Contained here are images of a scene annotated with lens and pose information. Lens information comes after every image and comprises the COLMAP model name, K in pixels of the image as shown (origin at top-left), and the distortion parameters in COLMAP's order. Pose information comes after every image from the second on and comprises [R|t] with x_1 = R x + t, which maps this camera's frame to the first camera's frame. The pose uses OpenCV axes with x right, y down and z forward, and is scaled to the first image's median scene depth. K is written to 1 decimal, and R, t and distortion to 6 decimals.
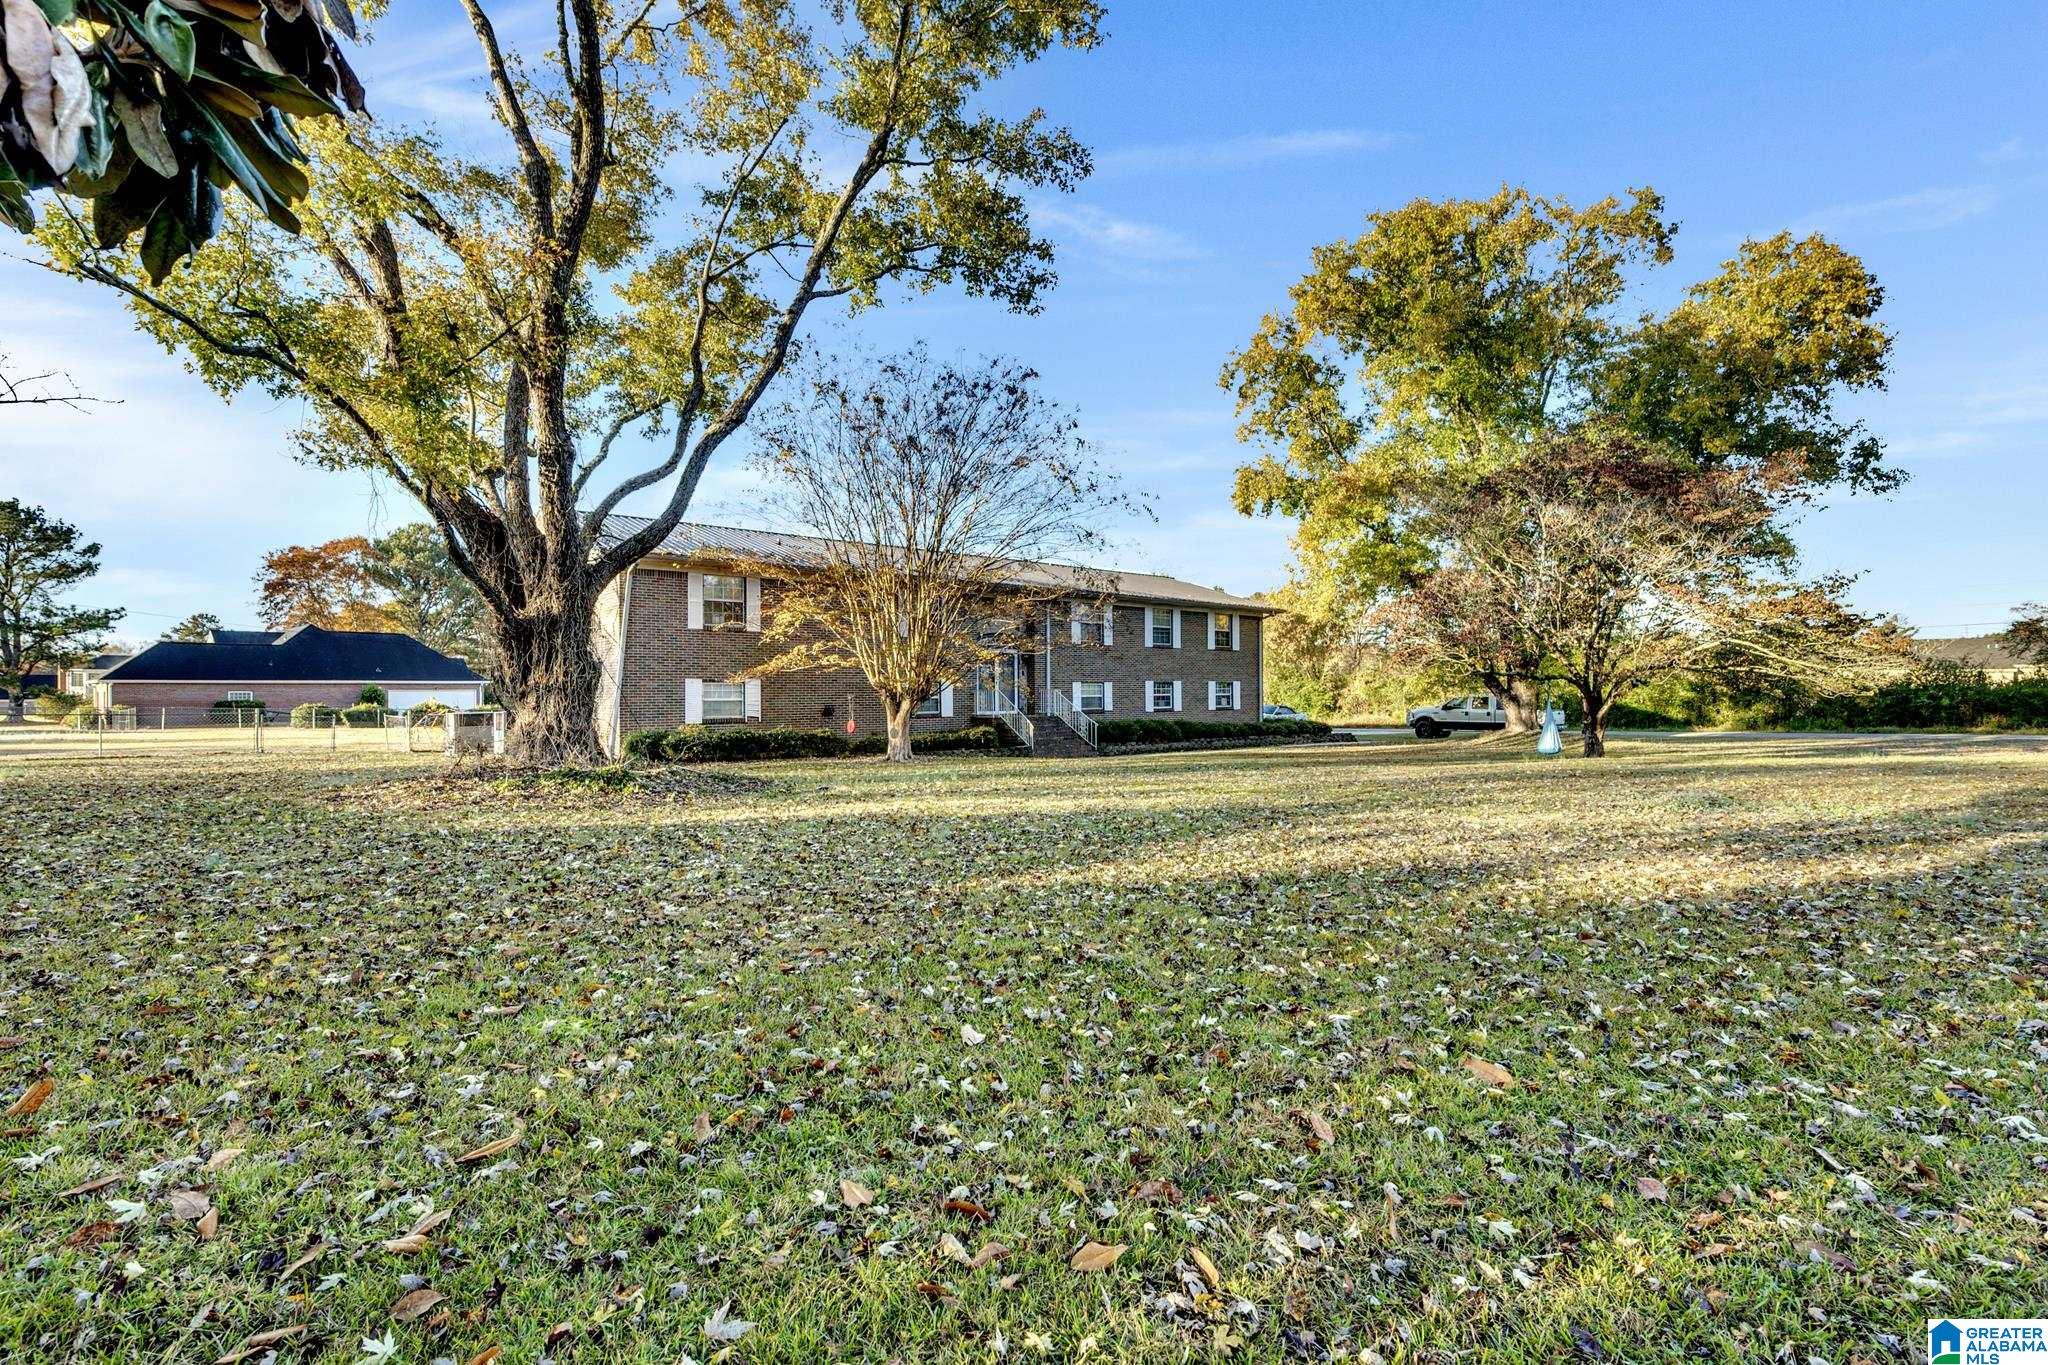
lens RADIAL K [[910.7, 0, 1029.0], [0, 910.7, 691.3], [0, 0, 1]] dist [-0.000917, -0.000073]
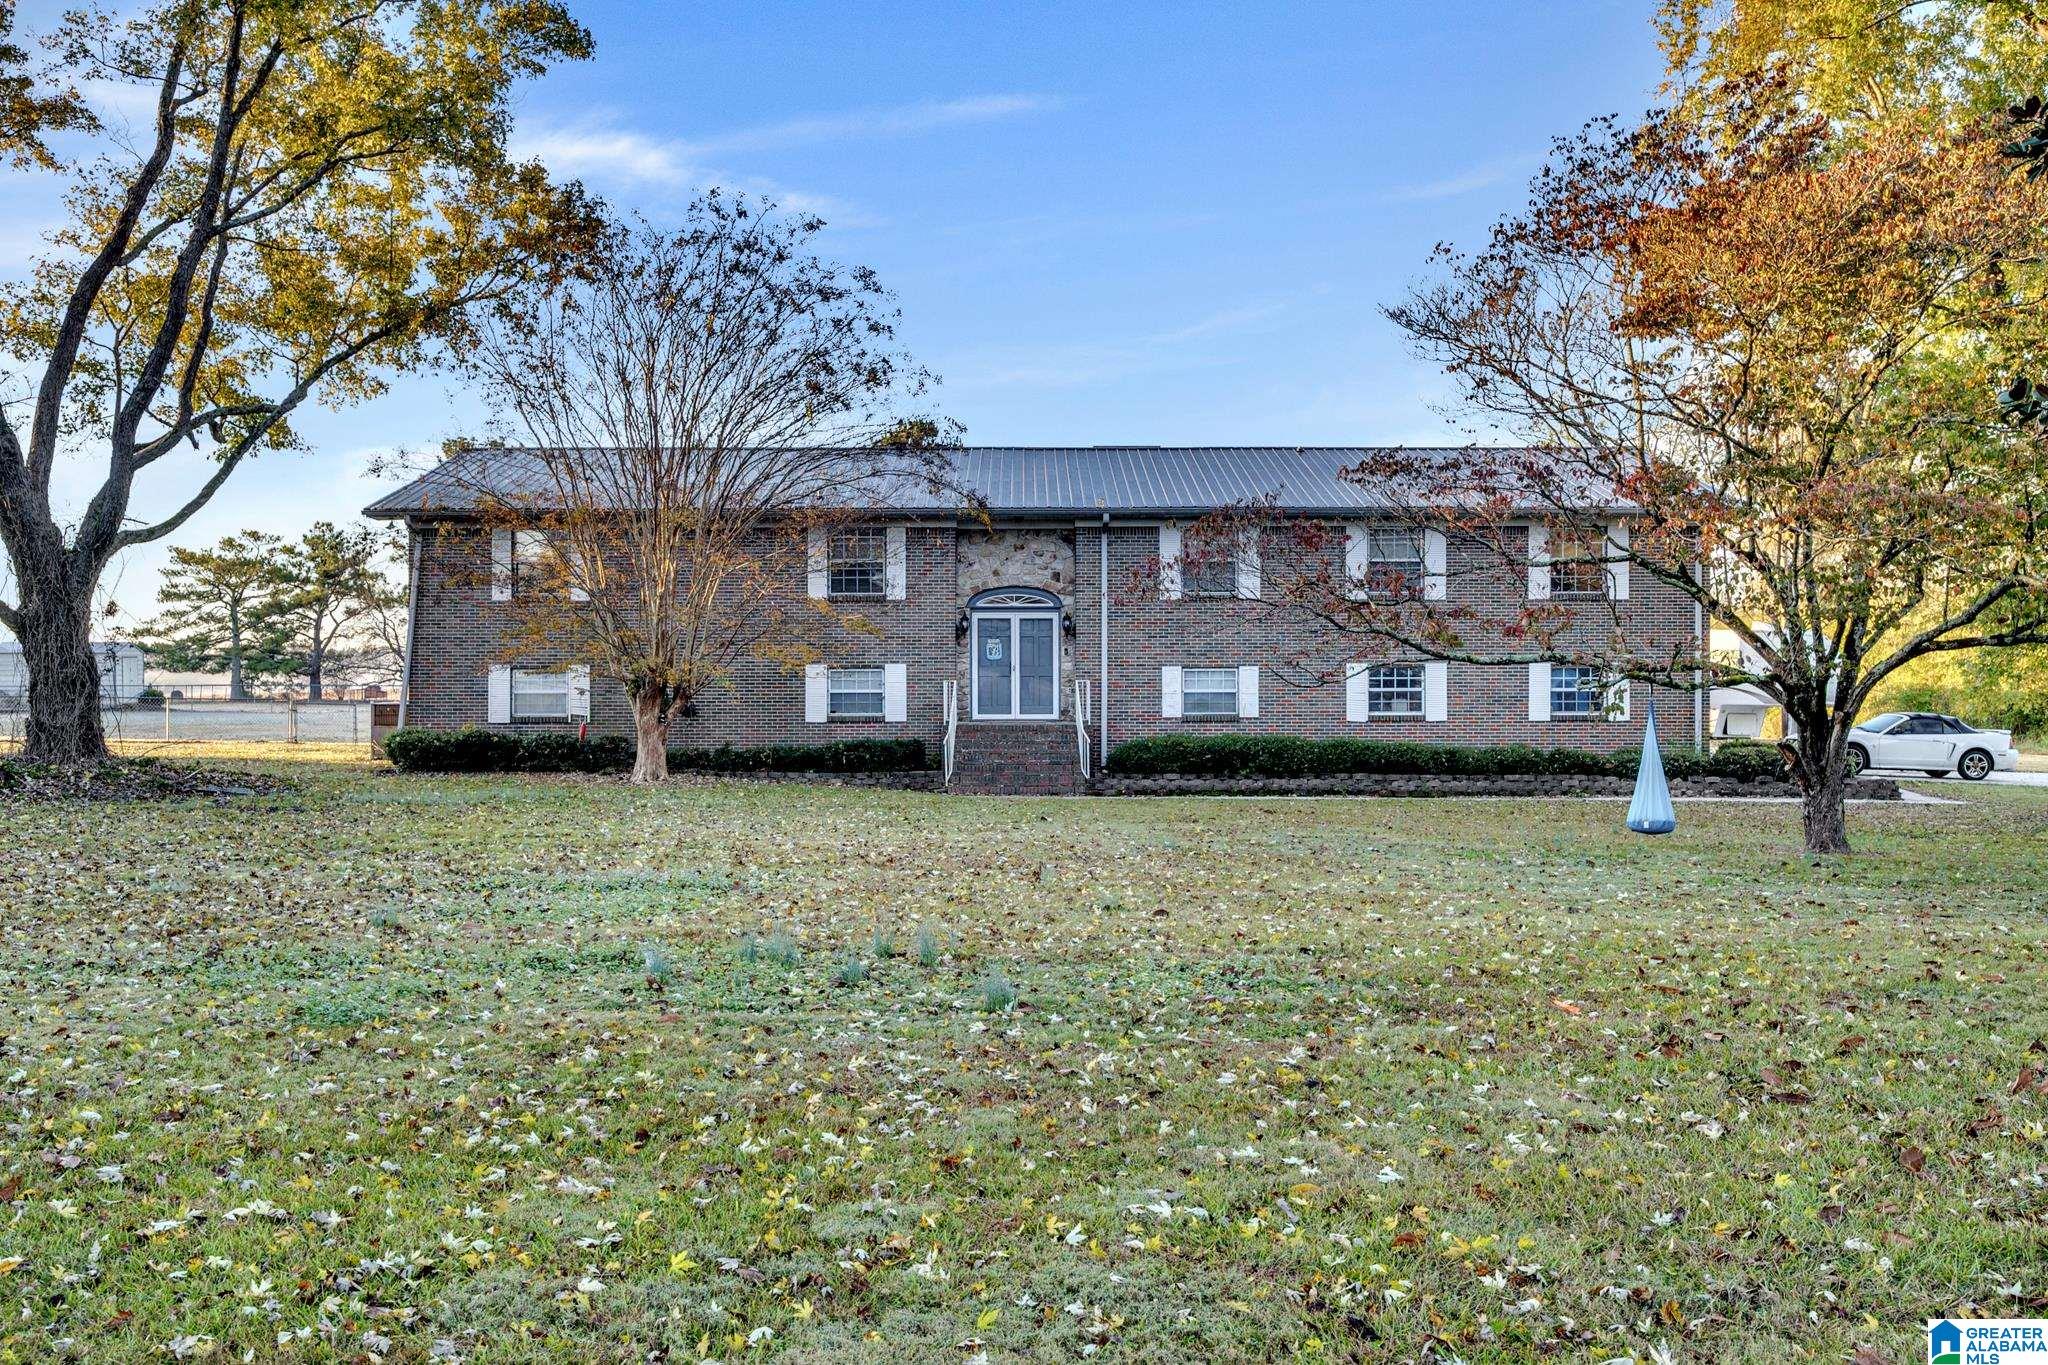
lens RADIAL K [[910.7, 0, 1029.0], [0, 910.7, 691.3], [0, 0, 1]] dist [-0.000917, -0.000073]
pose [[0.750369, 0.003698, -0.661008, 0.360193], [-0.000629, 0.999988, 0.004881, 0.002583], [0.661018, -0.003247, 0.750363, 0.483988]]
